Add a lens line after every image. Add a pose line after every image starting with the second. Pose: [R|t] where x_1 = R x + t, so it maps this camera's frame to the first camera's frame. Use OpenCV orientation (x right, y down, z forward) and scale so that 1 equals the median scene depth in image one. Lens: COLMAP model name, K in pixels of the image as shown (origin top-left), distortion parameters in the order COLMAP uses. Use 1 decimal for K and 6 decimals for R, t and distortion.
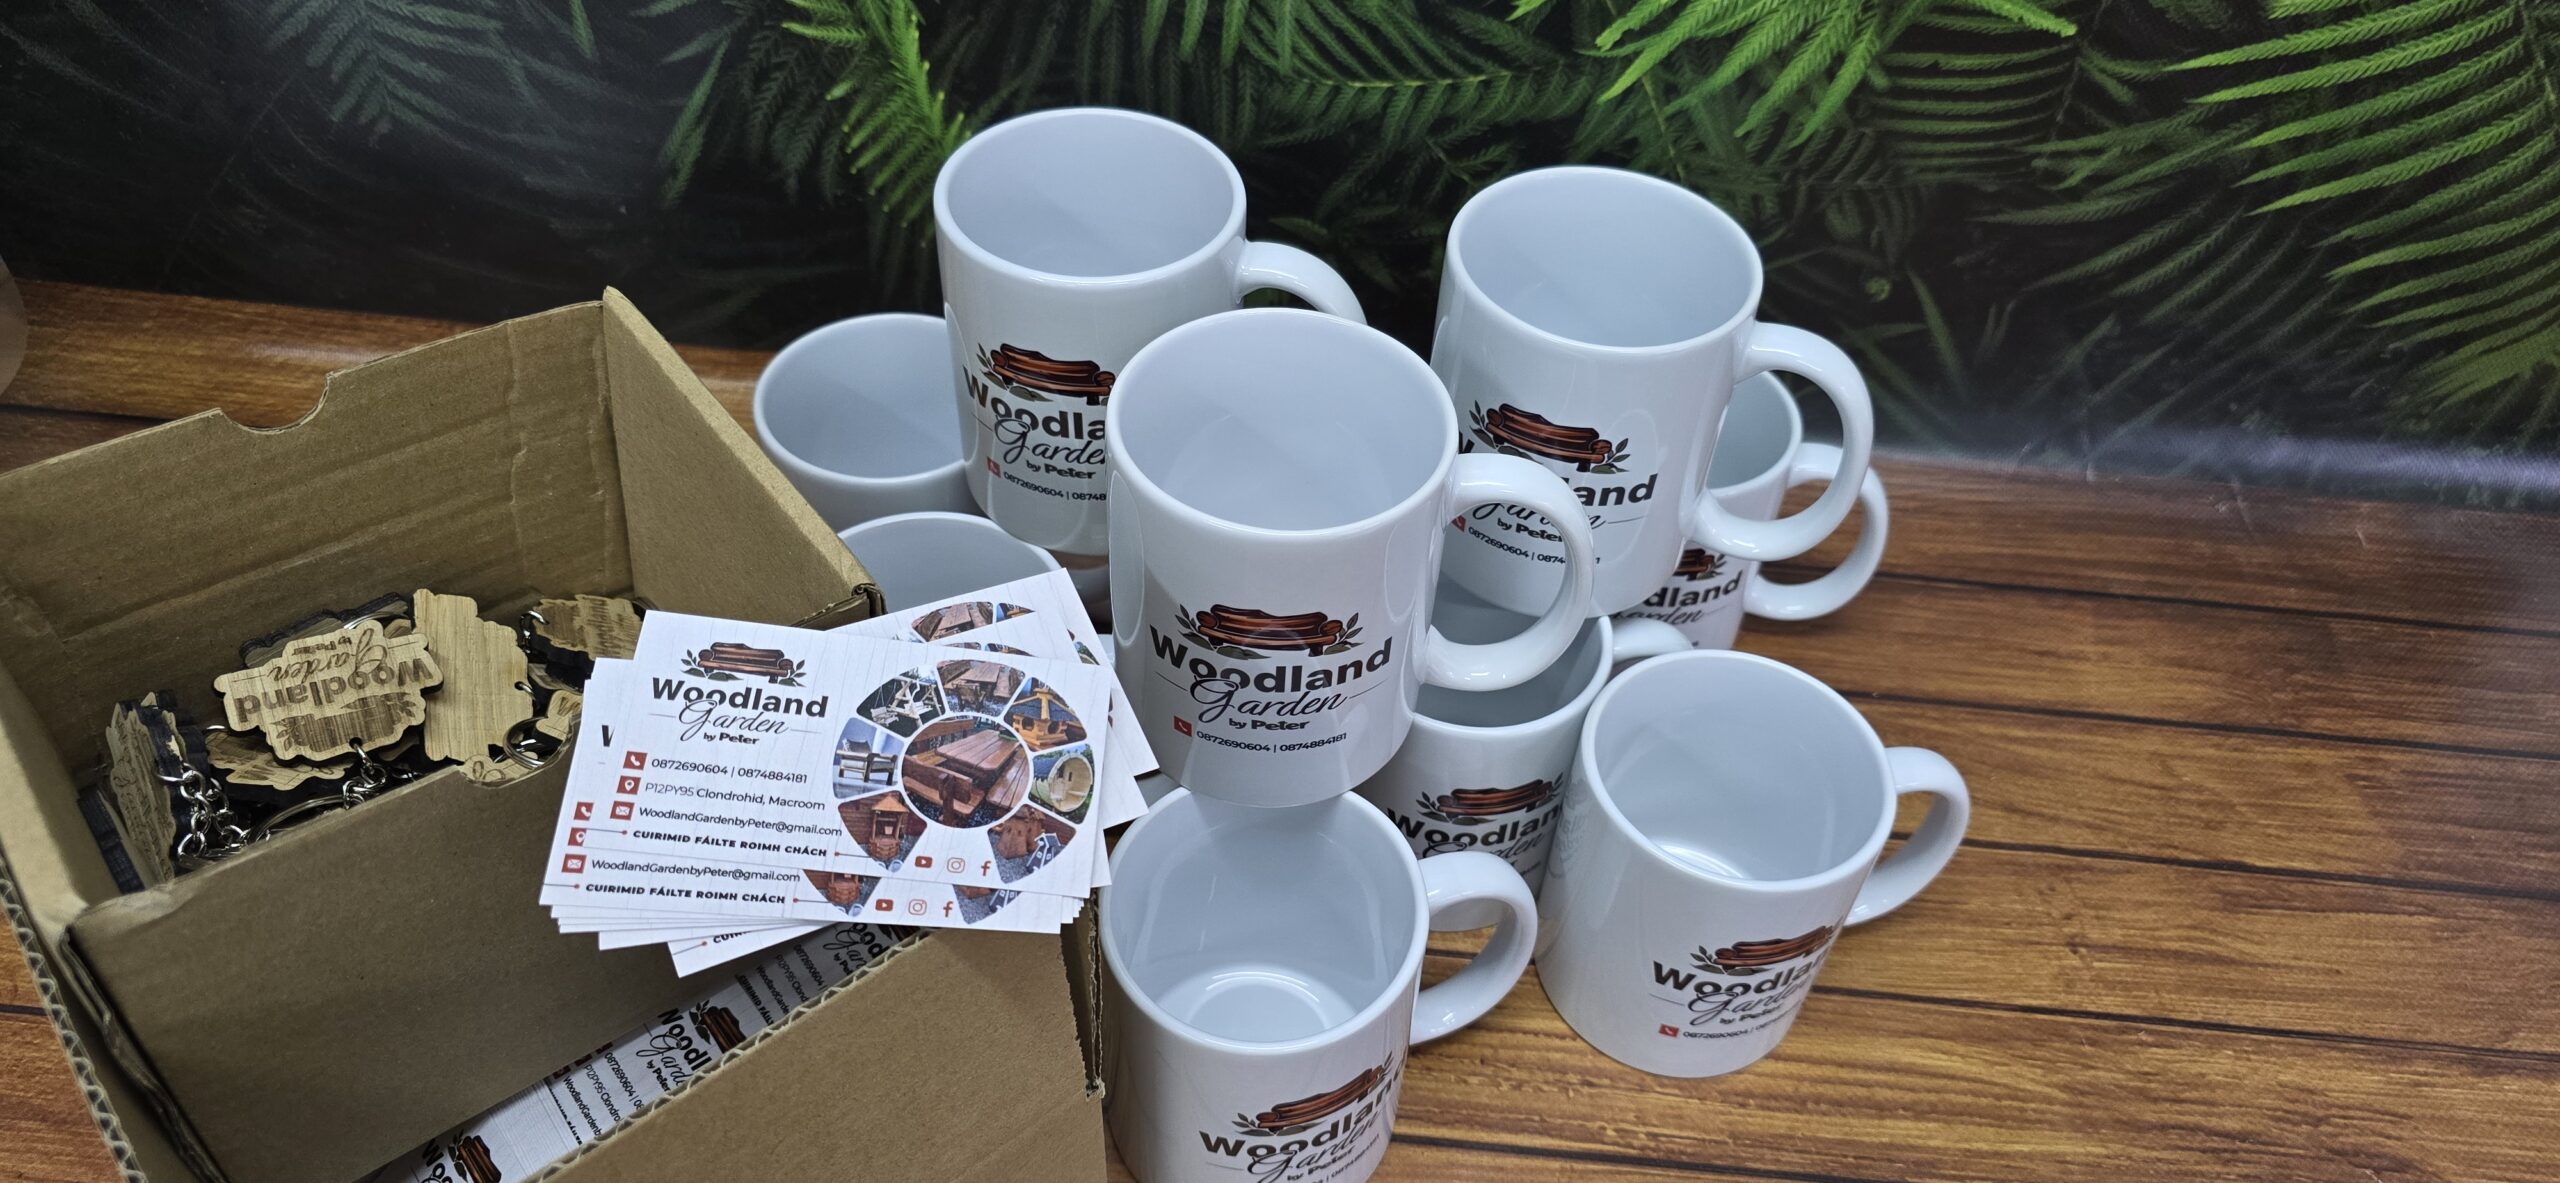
lens RADIAL K [[1771.4, 0, 1276.2], [0, 1771.4, 571.6], [0, 0, 1]] dist [0.004521, -0.022062]
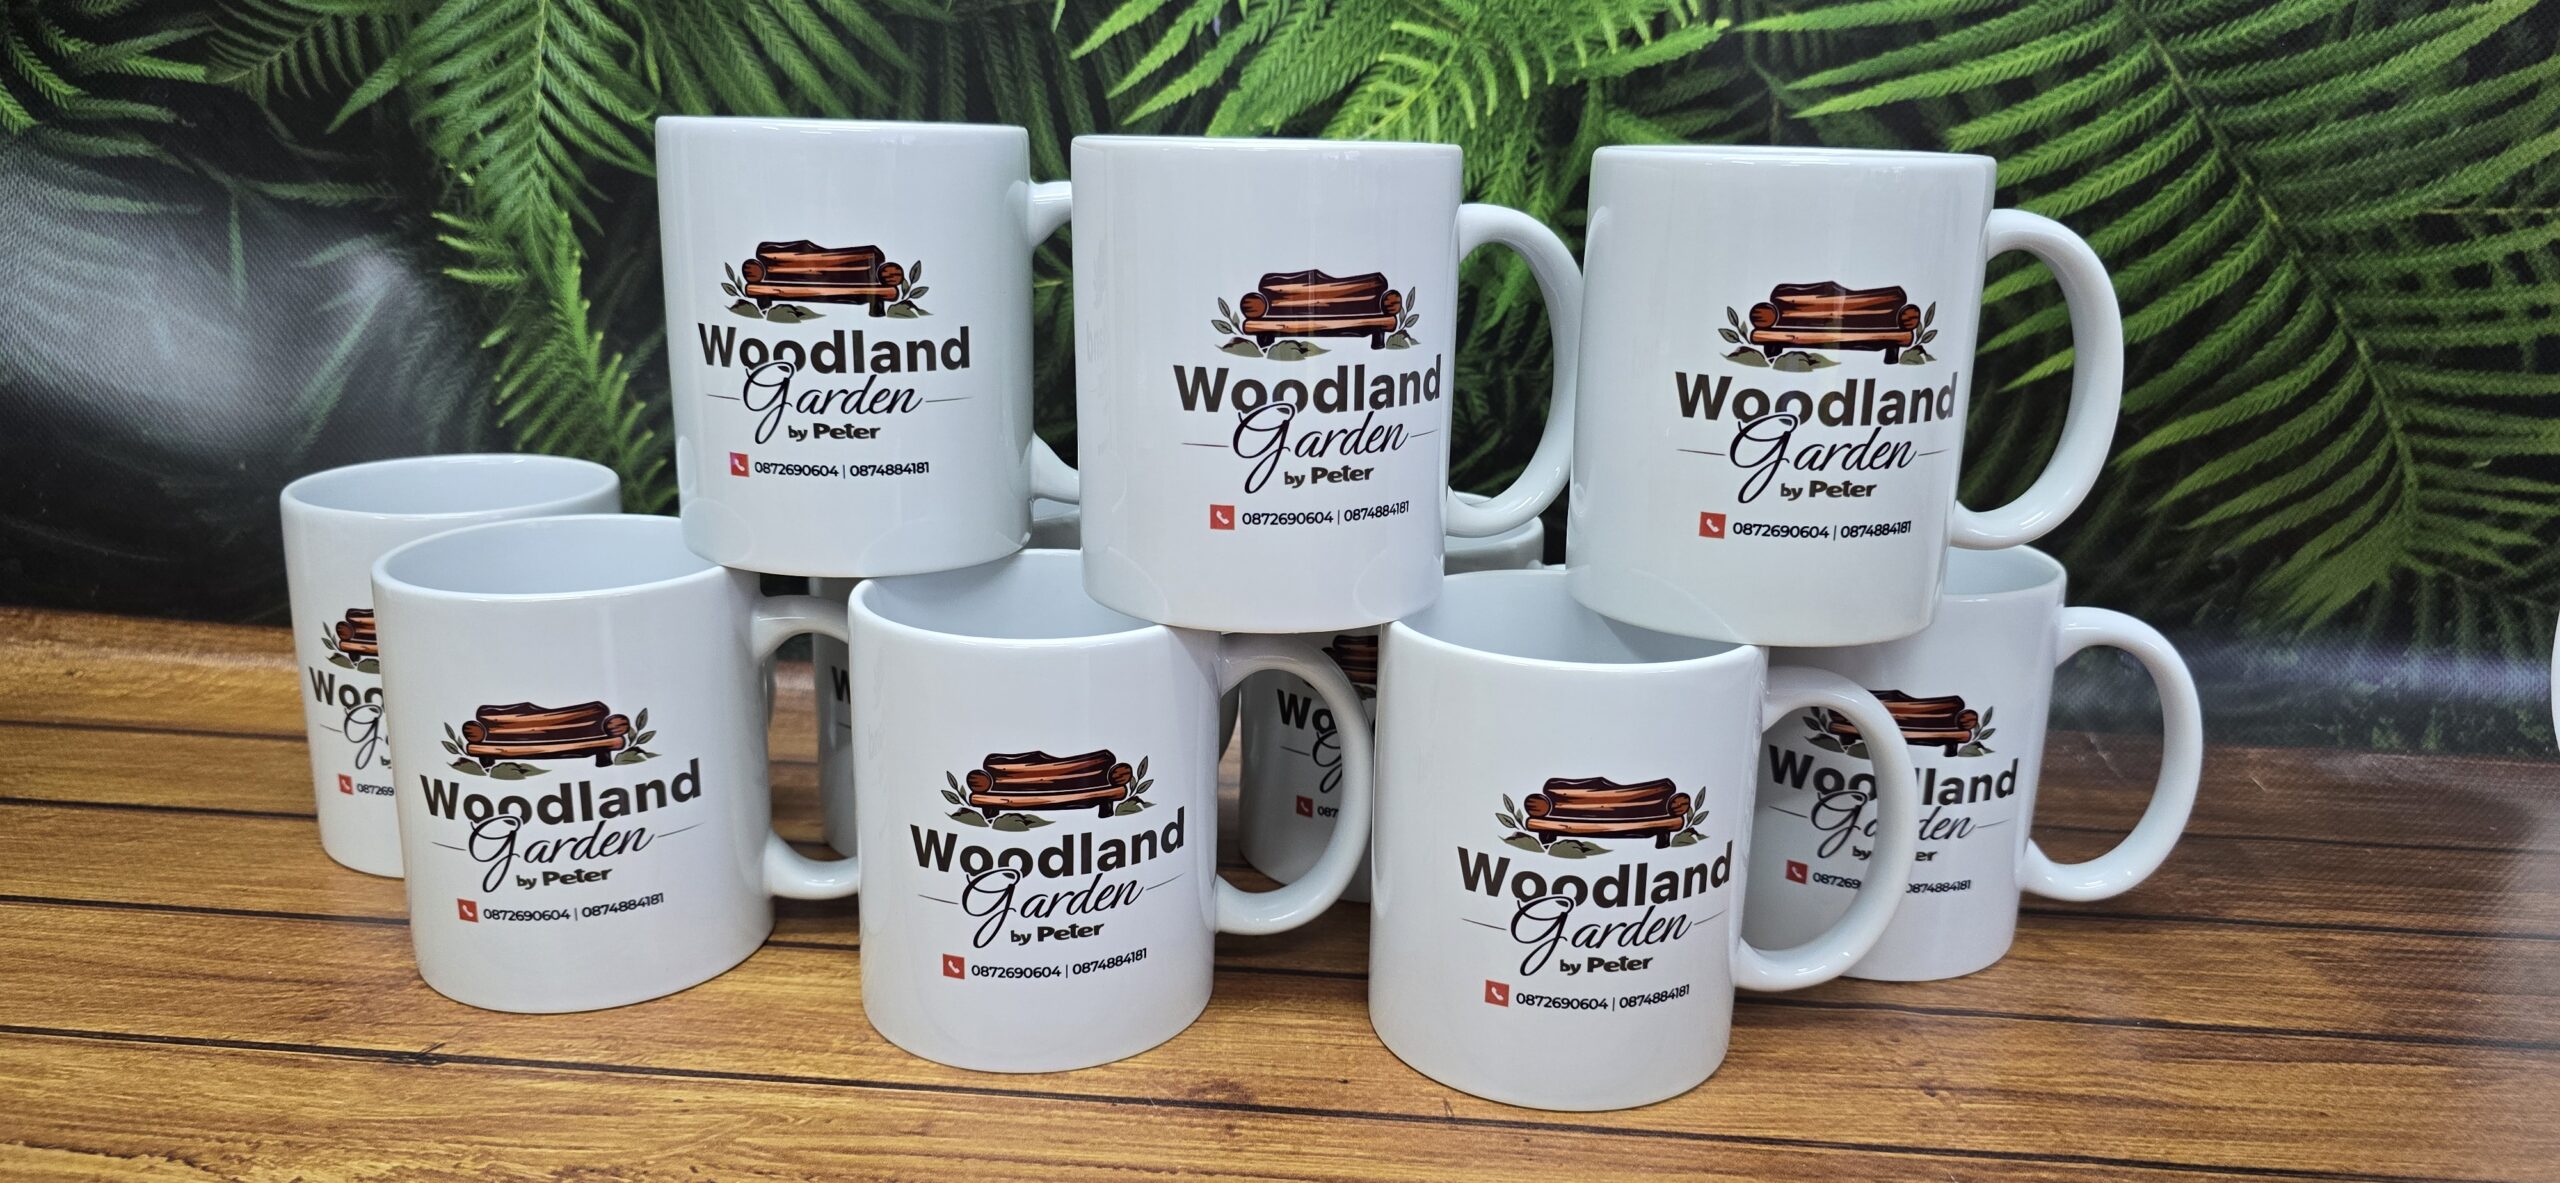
lens RADIAL K [[1771.4, 0, 1276.2], [0, 1771.4, 571.6], [0, 0, 1]] dist [0.004521, -0.022062]
pose [[0.999812, -0.019393, -0.000390, 0.179928], [0.016394, 0.855582, -0.517408, 0.353393], [0.010368, 0.517304, 0.855739, 0.271778]]
